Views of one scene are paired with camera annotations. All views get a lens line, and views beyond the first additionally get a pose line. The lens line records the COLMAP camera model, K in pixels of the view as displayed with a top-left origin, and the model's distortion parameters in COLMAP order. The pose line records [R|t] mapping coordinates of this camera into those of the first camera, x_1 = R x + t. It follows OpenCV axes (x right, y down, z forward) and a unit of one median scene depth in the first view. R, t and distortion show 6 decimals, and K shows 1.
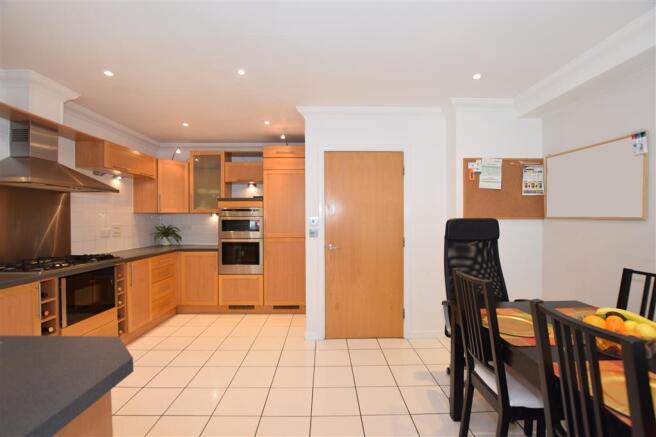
lens RADIAL K [[289.6, 0, 329.2], [0, 289.6, 222.9], [0, 0, 1]] dist [-0.015818, 0.000299]
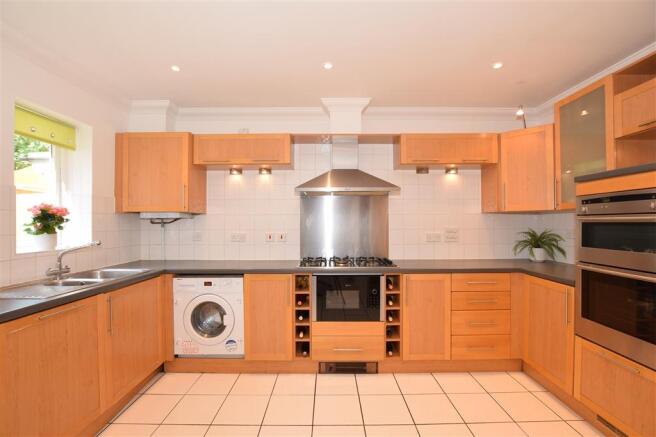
lens RADIAL K [[289.6, 0, 329.2], [0, 289.6, 222.9], [0, 0, 1]] dist [-0.015818, 0.000299]
pose [[-0.008501, 0.005602, -0.999948, 0.103506], [-0.007172, 0.999958, 0.005663, -0.009784], [0.999938, 0.007220, -0.008461, 0.614923]]
